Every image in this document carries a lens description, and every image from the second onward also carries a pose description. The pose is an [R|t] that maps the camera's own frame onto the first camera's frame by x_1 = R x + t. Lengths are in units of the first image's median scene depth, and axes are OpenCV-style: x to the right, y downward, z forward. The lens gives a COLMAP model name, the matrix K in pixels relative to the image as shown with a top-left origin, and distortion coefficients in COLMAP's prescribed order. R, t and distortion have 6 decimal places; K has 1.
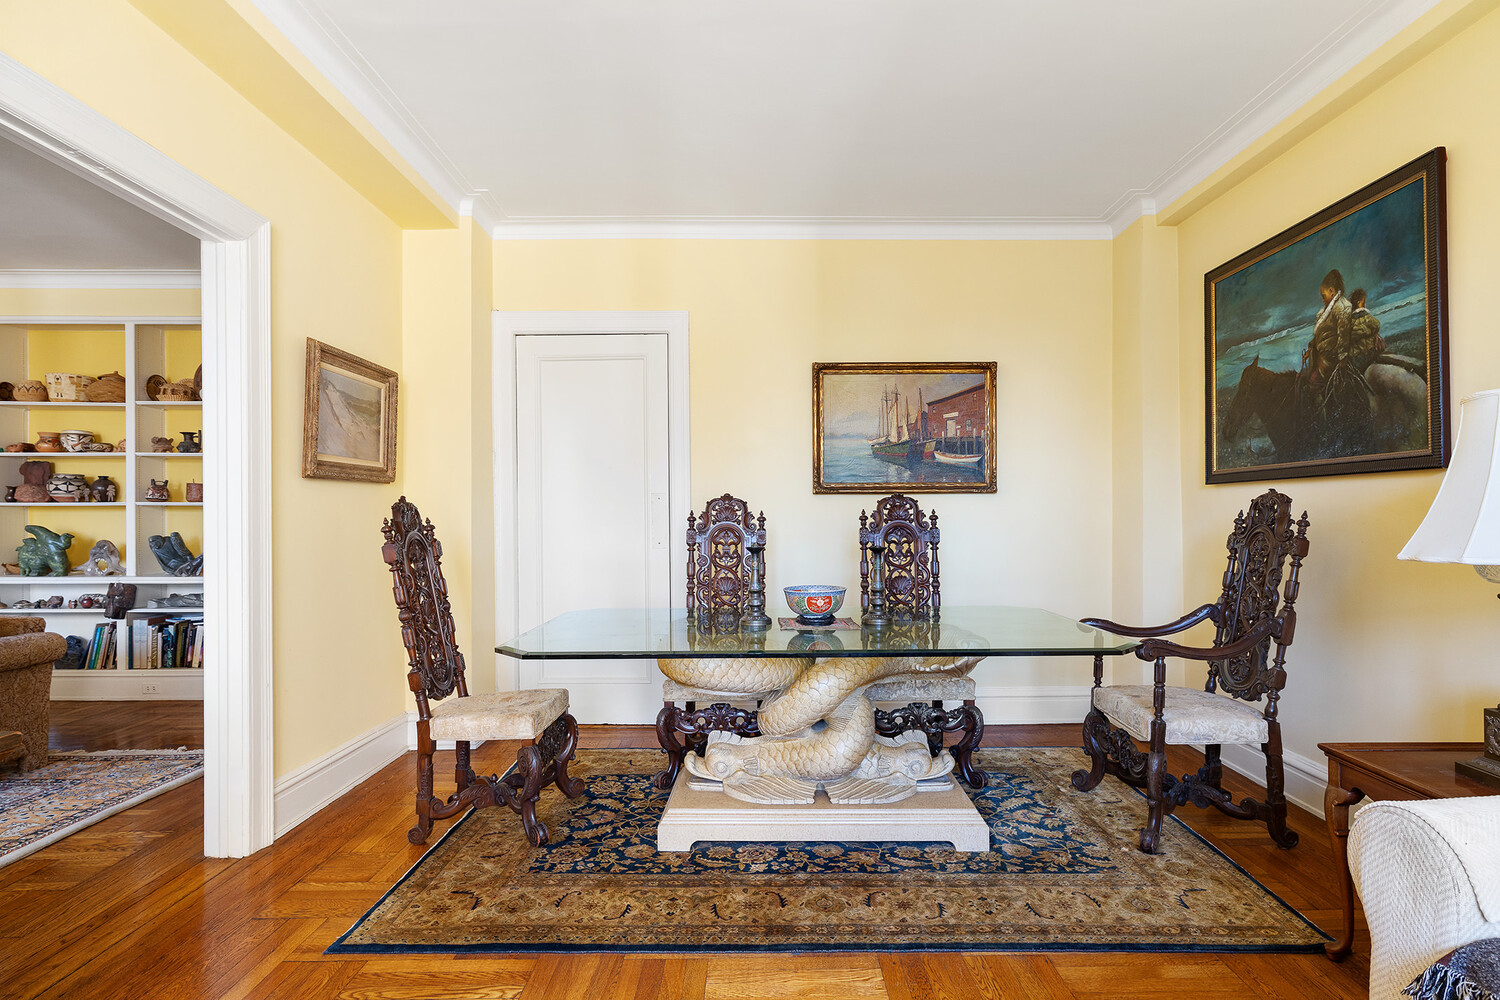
lens RADIAL K [[775.1, 0, 754.9], [0, 775.1, 507.5], [0, 0, 1]] dist [0.000566, 0.001207]
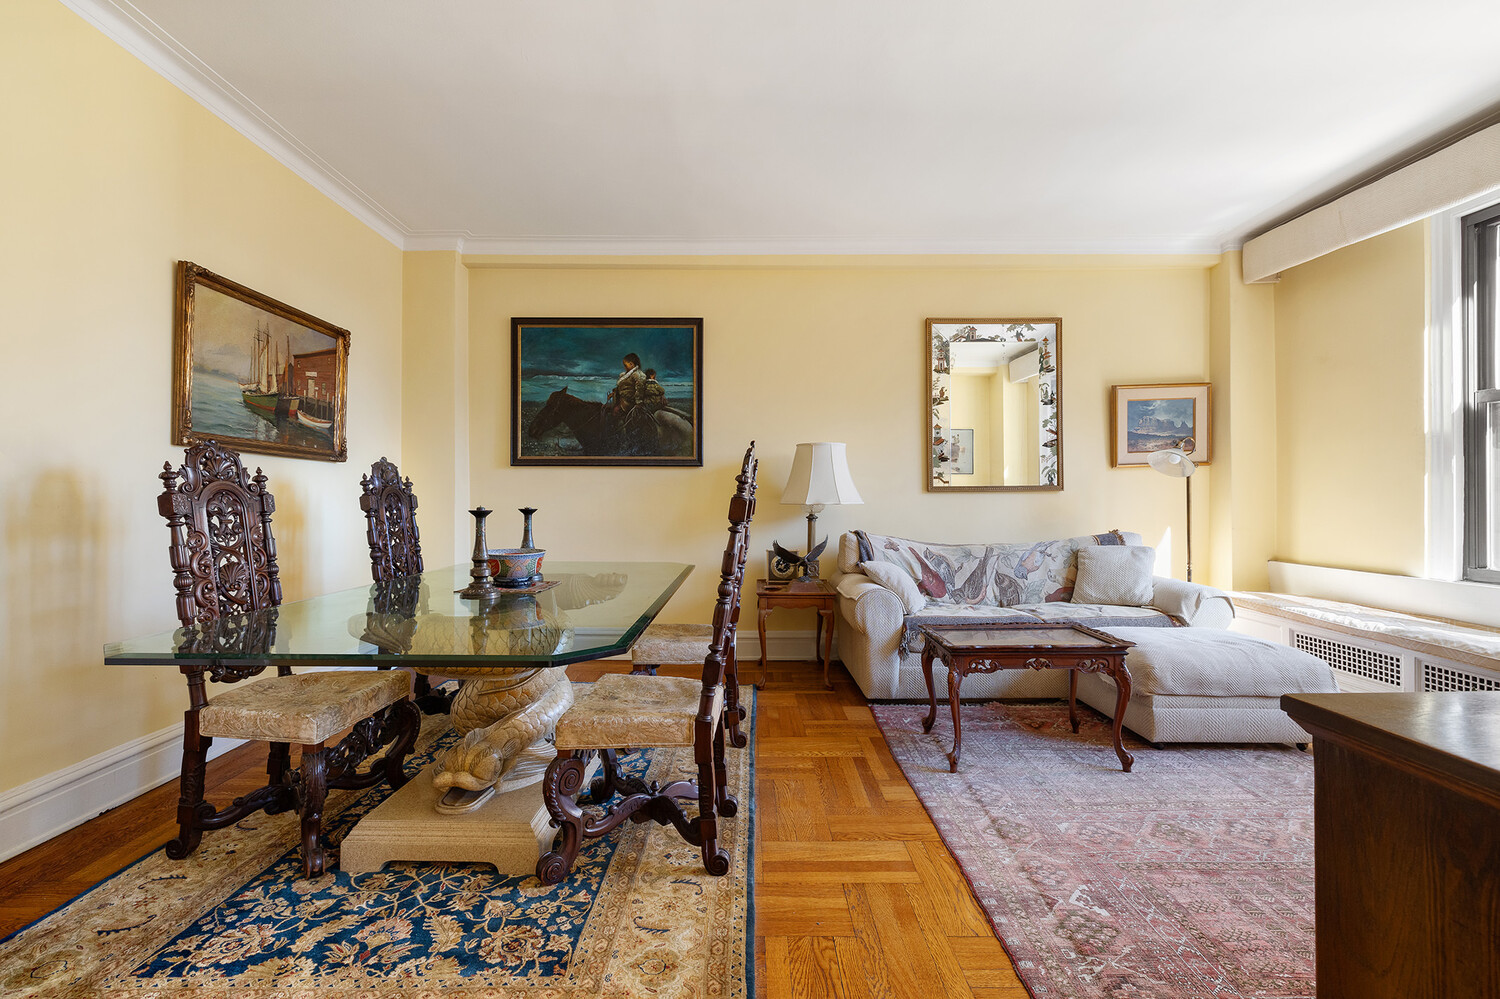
lens RADIAL K [[649.5, 0, 731.8], [0, 649.5, 494.8], [0, 0, 1]] dist [-0.001277, -0.000138]
pose [[0.018415, 0.013651, 0.999737, -0.666171], [-0.012789, 0.999828, -0.013416, 0.037131], [-0.999749, -0.012539, 0.018587, 0.642092]]
